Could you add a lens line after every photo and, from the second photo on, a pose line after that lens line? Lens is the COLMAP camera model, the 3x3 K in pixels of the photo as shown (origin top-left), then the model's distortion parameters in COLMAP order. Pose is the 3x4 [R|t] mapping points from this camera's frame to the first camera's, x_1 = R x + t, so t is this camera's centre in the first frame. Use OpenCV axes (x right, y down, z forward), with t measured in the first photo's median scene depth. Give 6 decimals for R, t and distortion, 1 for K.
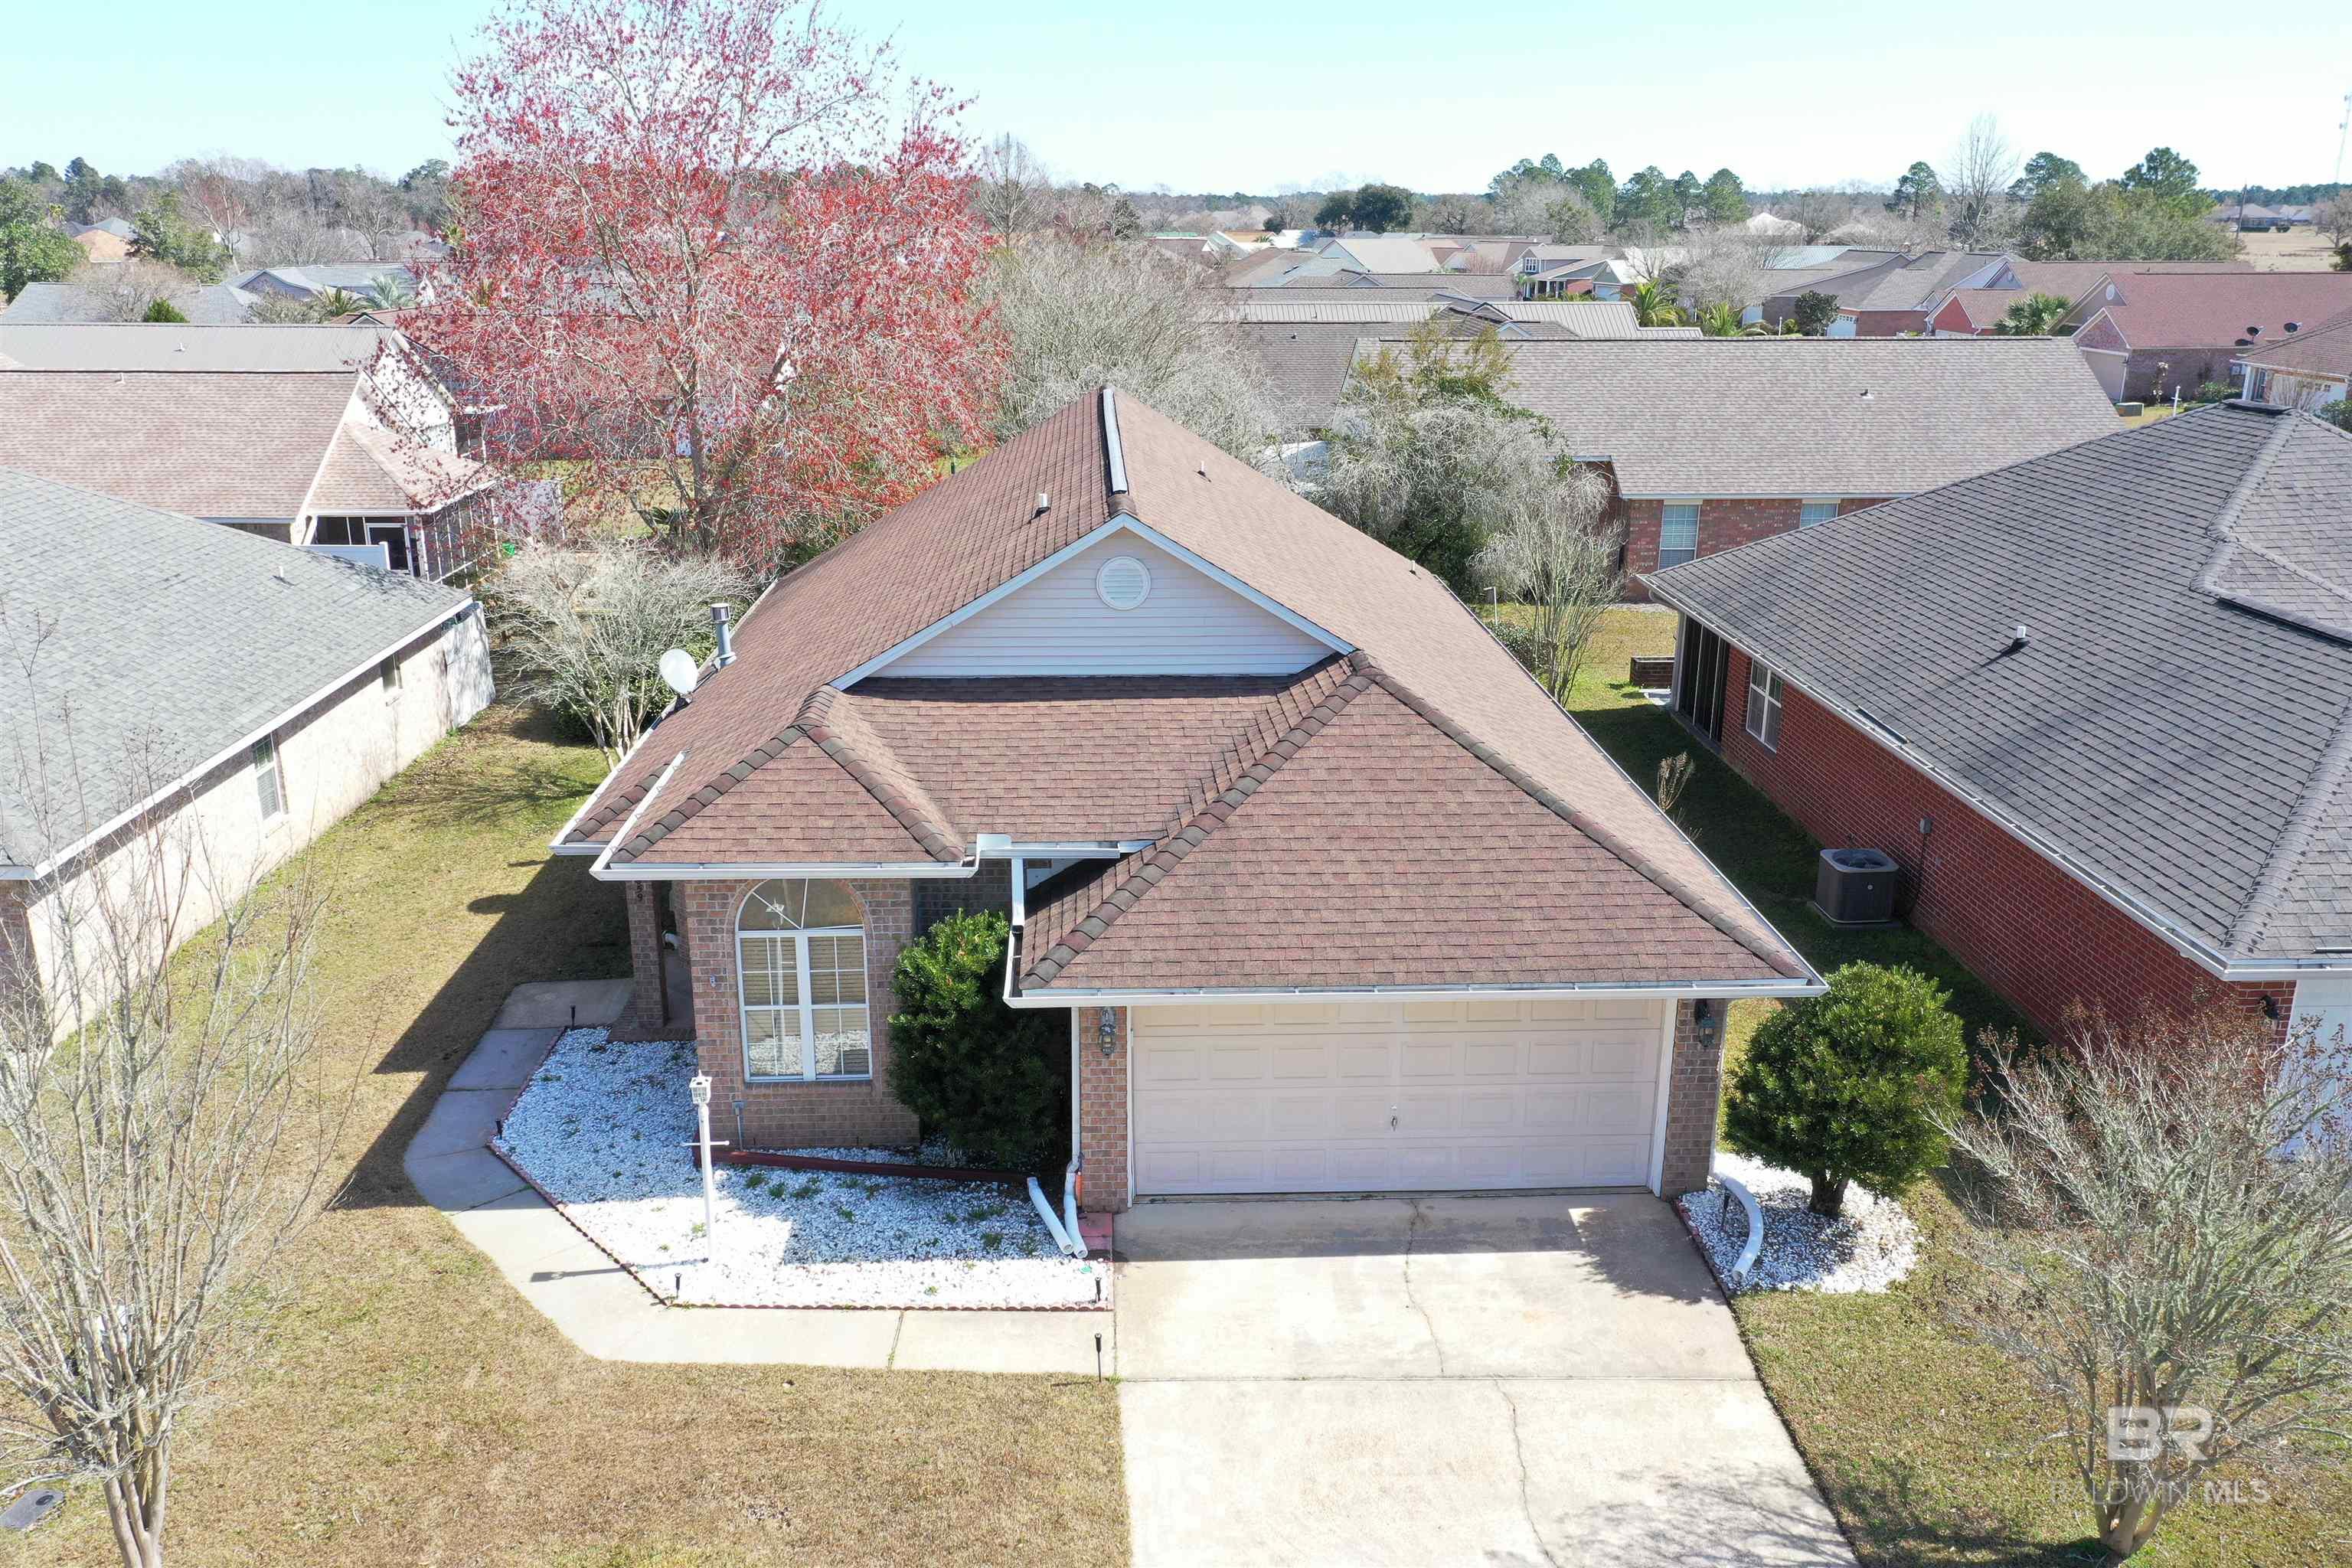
lens RADIAL K [[1860.9, 0, 1166.3], [0, 1860.9, 782.8], [0, 0, 1]] dist [0.007823, 0.000670]
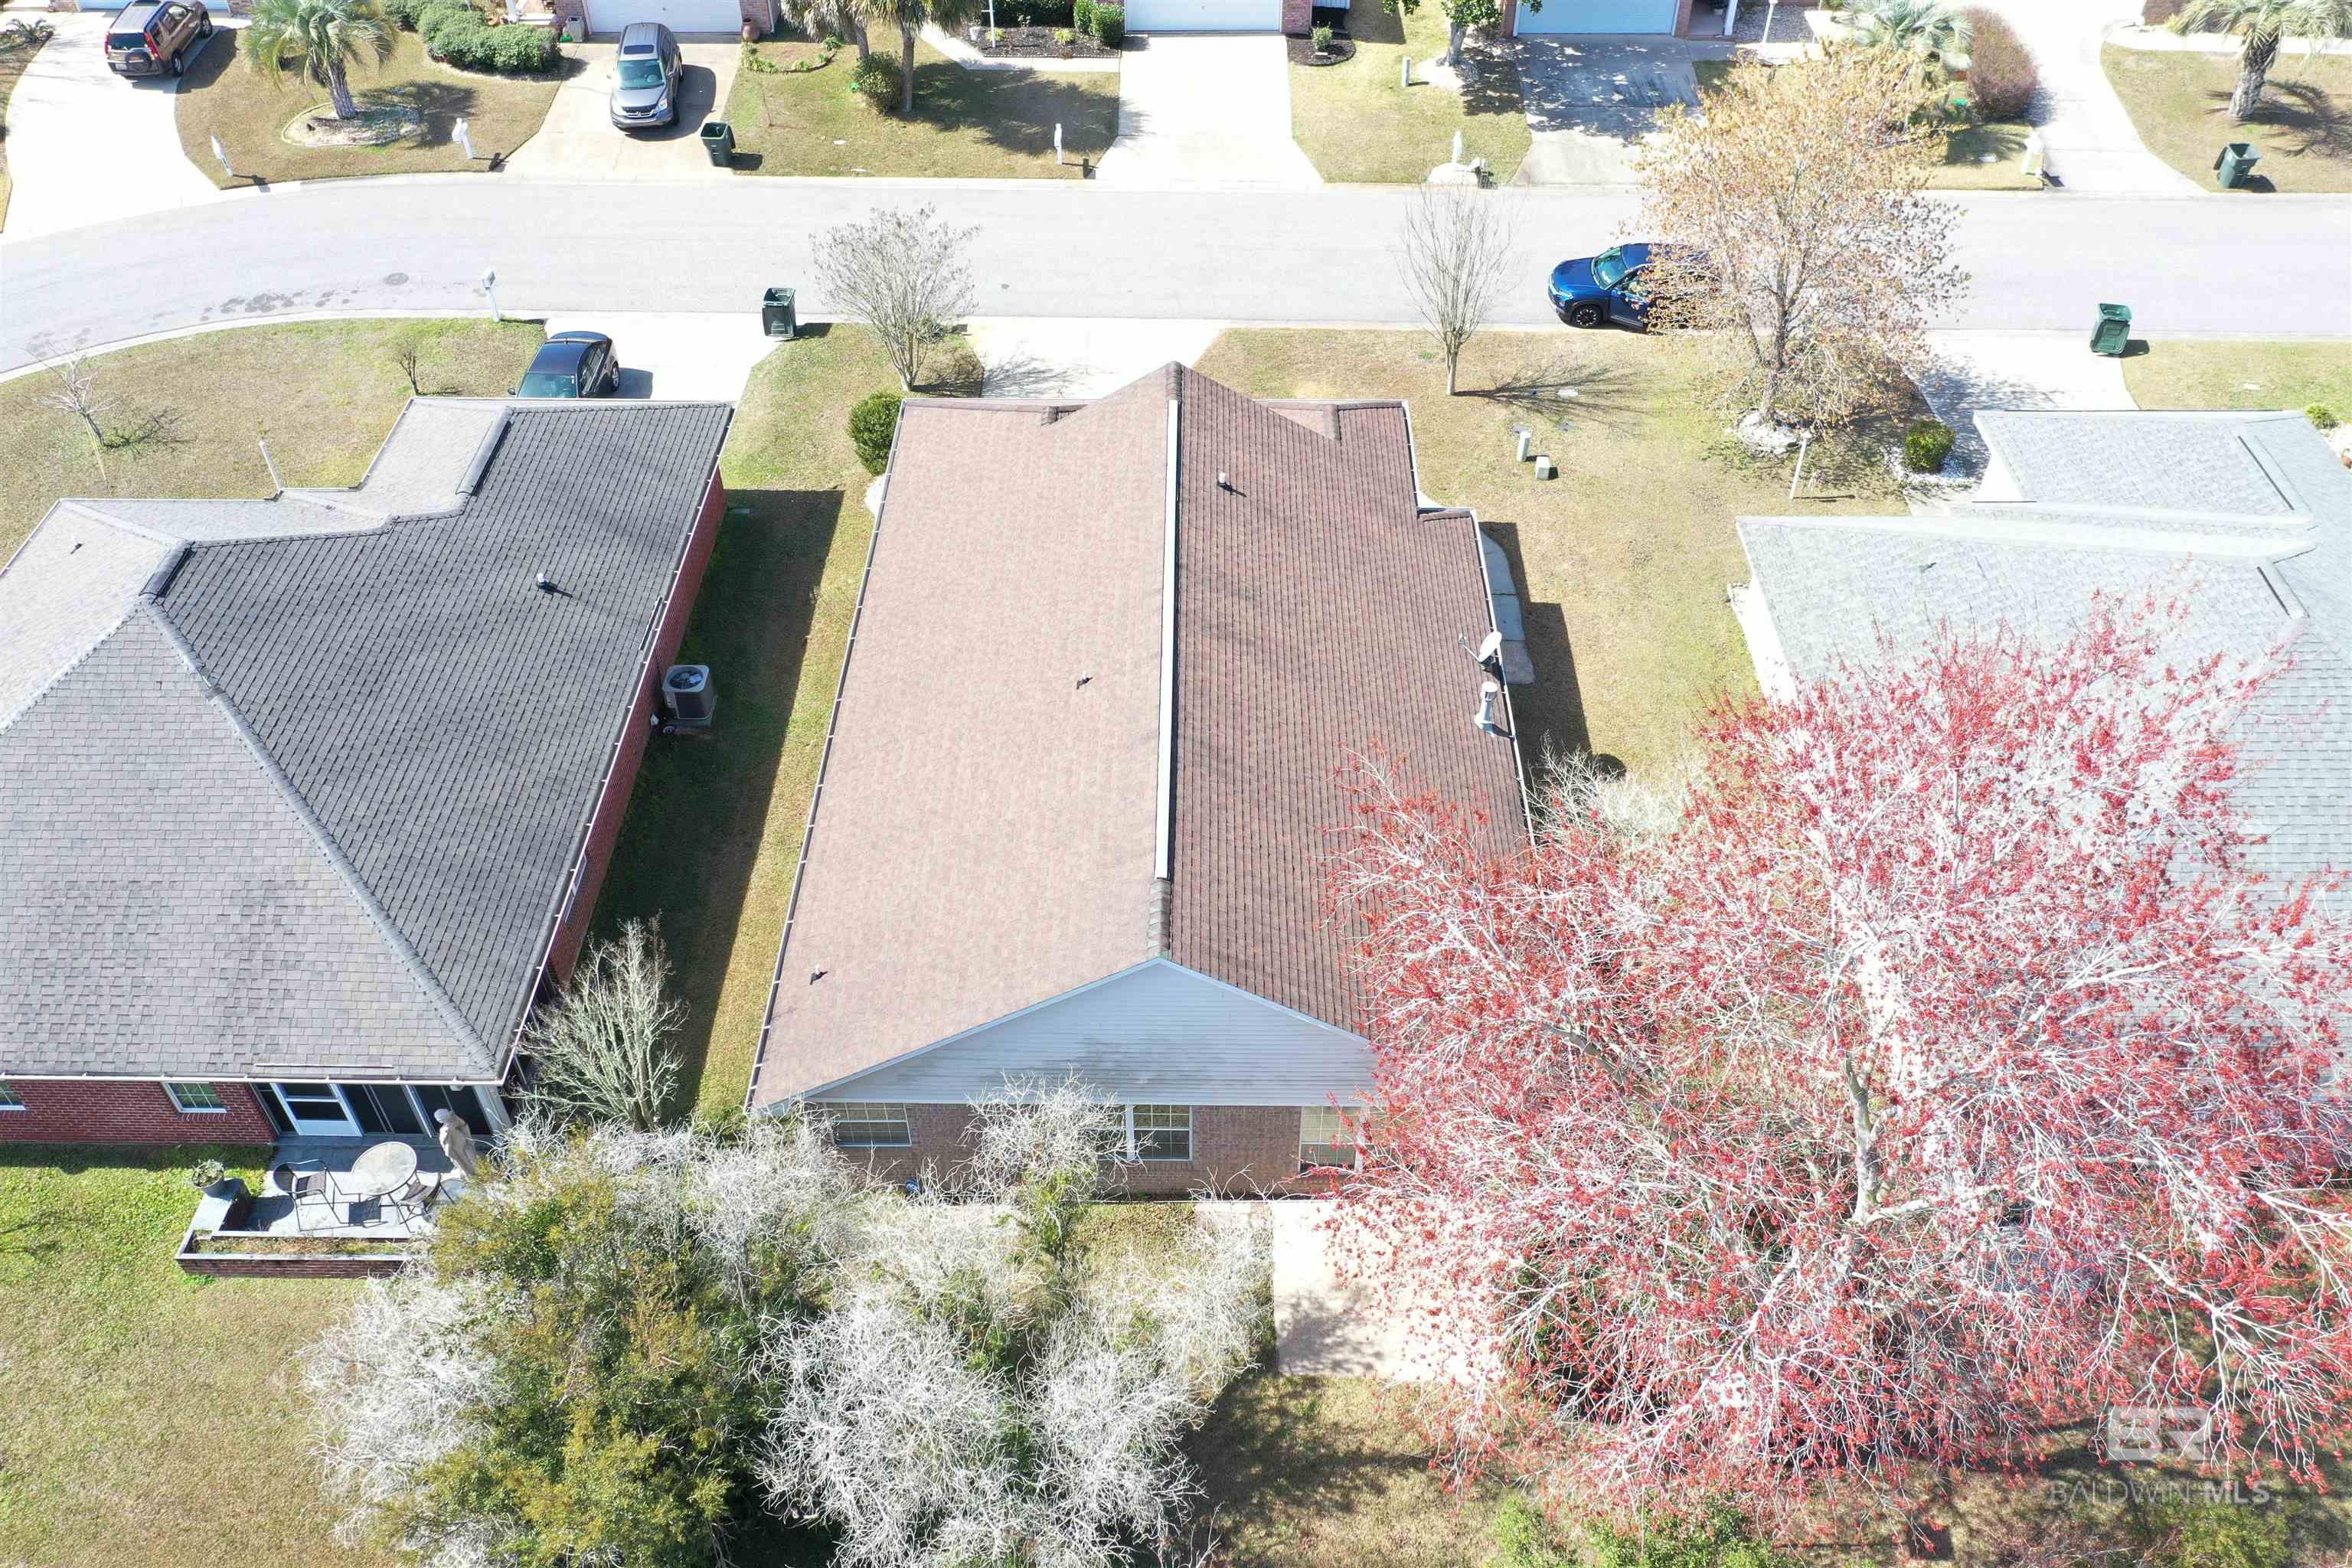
lens RADIAL K [[1860.9, 0, 1170.0], [0, 1860.9, 795.4], [0, 0, 1]] dist [0.007823, 0.000670]
pose [[-0.998252, -0.038592, 0.044769, -0.131283], [0.020311, 0.487333, 0.872980, -1.745633], [-0.055507, 0.872363, -0.485697, 2.557739]]
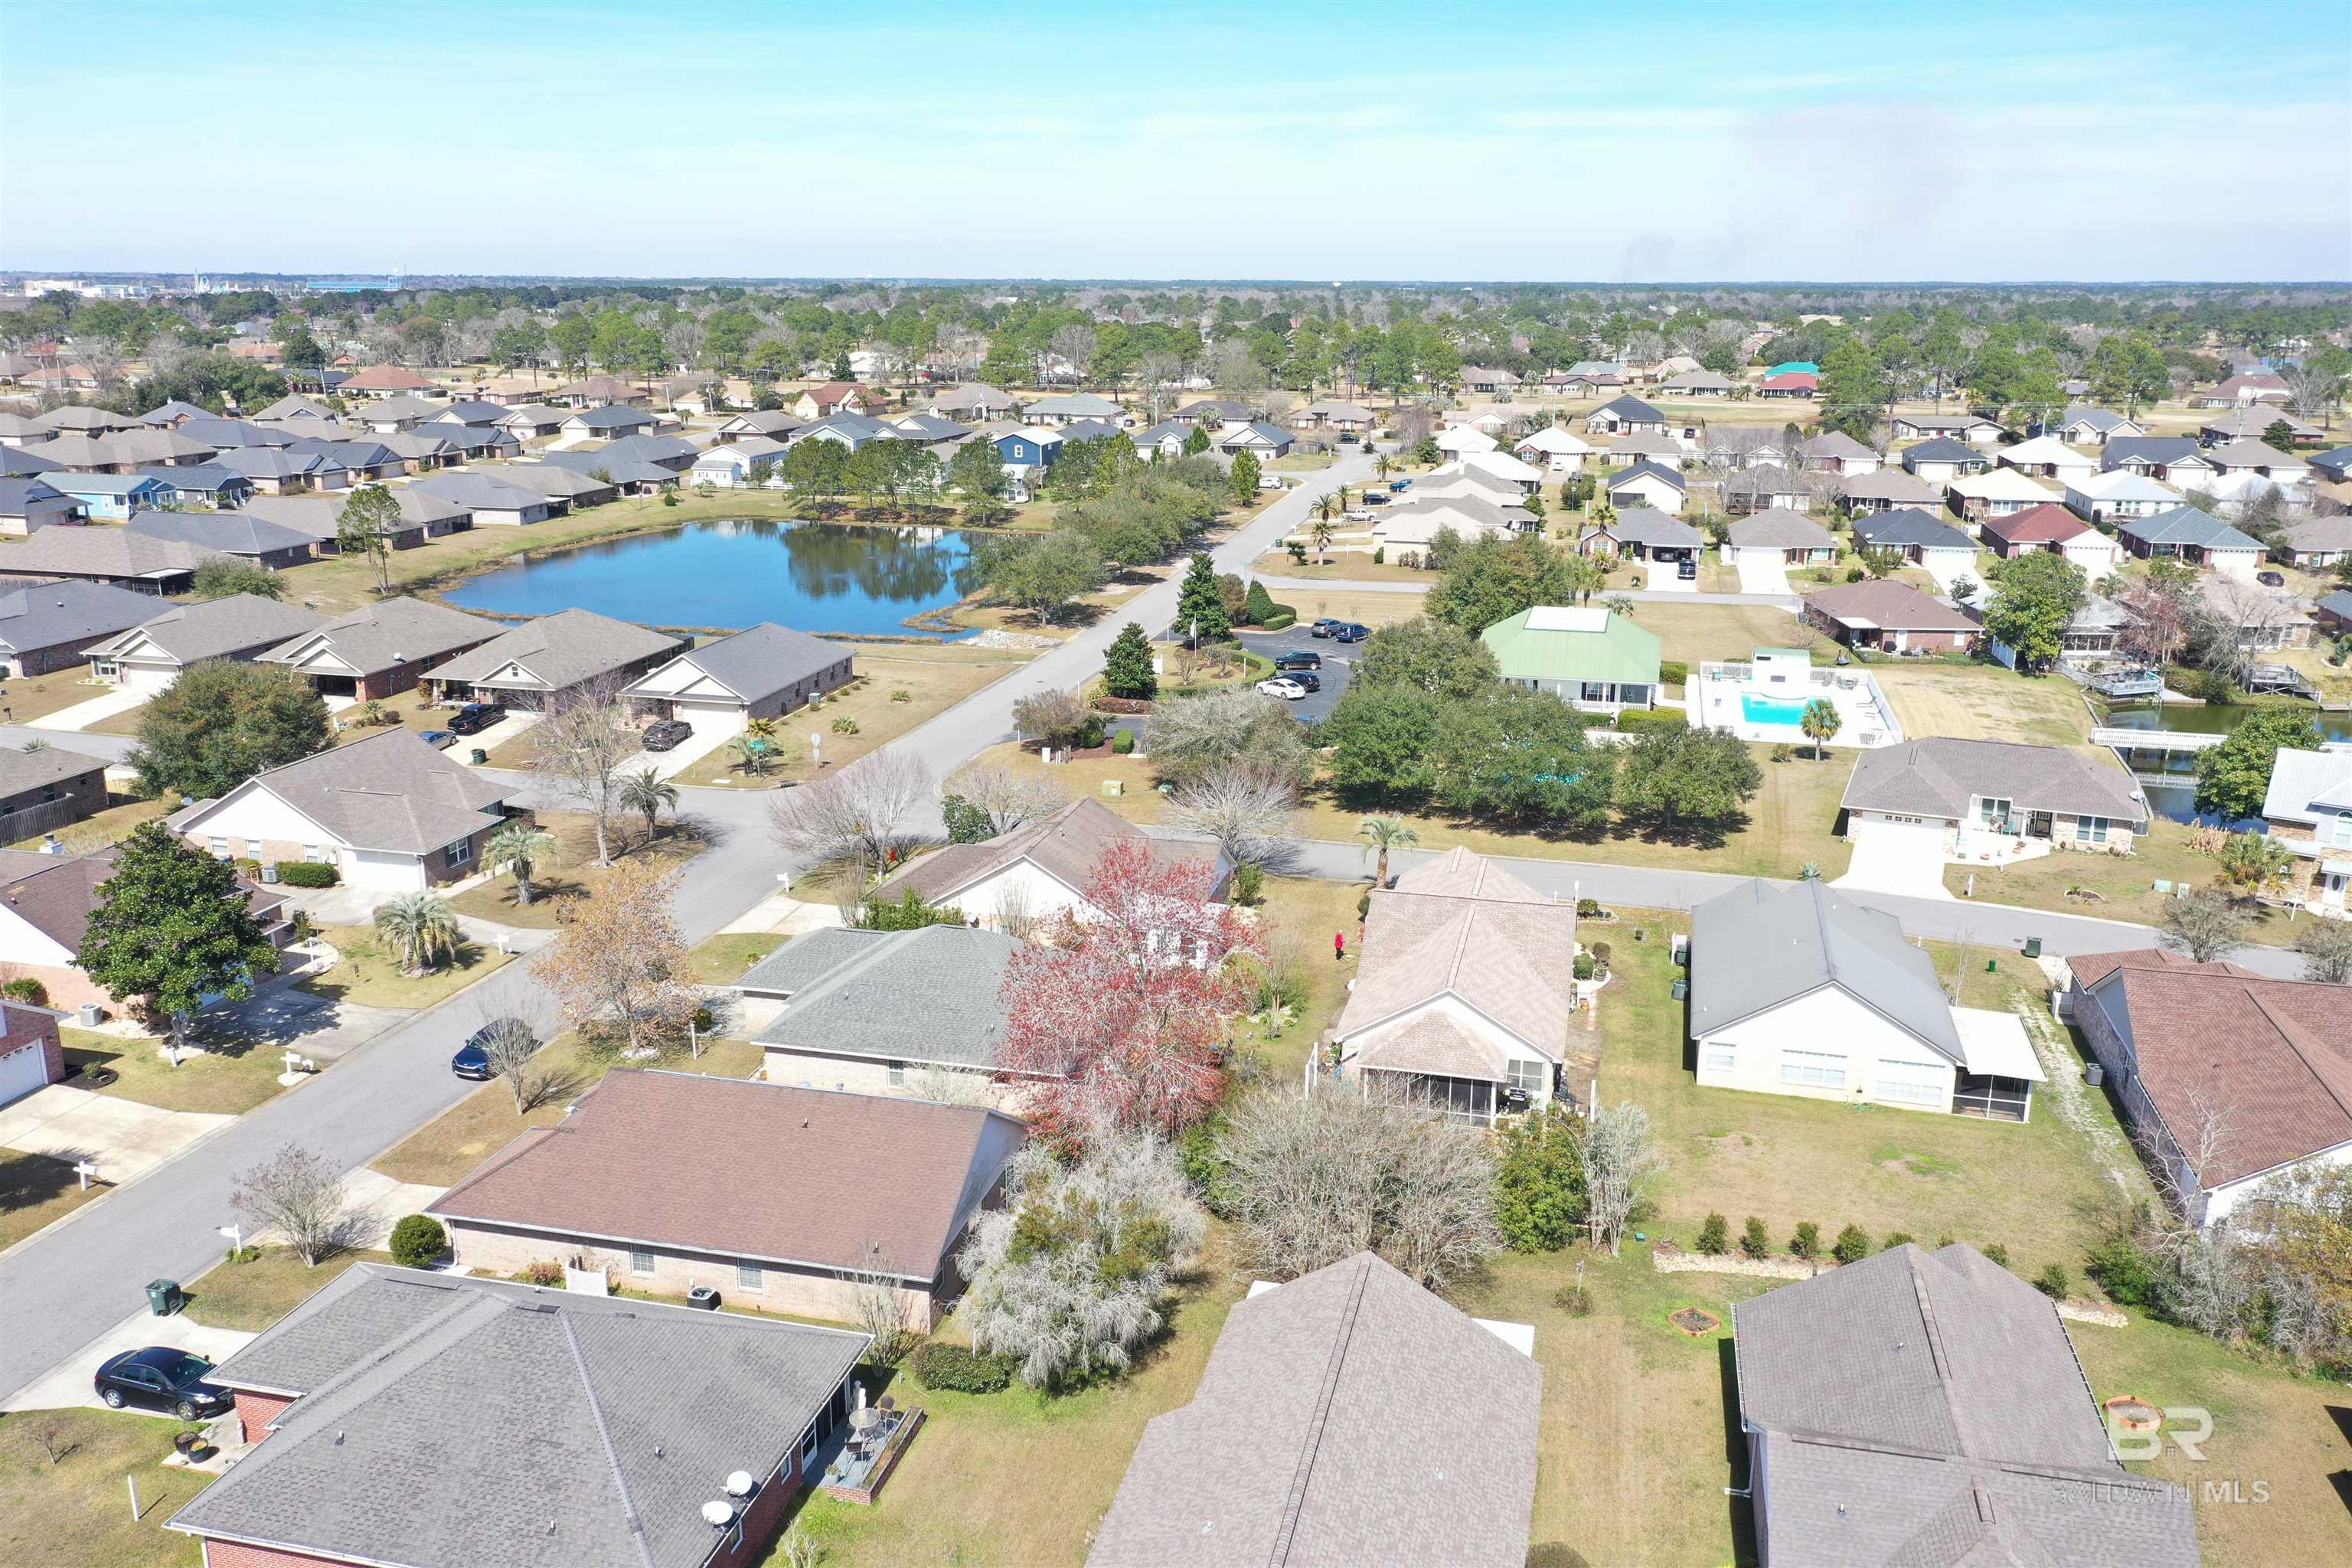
lens RADIAL K [[1860.9, 0, 1175.9], [0, 1860.9, 780.2], [0, 0, 1]] dist [0.007823, 0.000670]
pose [[-0.277676, 0.240381, -0.930115, 3.400834], [-0.290203, 0.901968, 0.319744, -2.435227], [0.915794, 0.358707, -0.180695, 2.790955]]
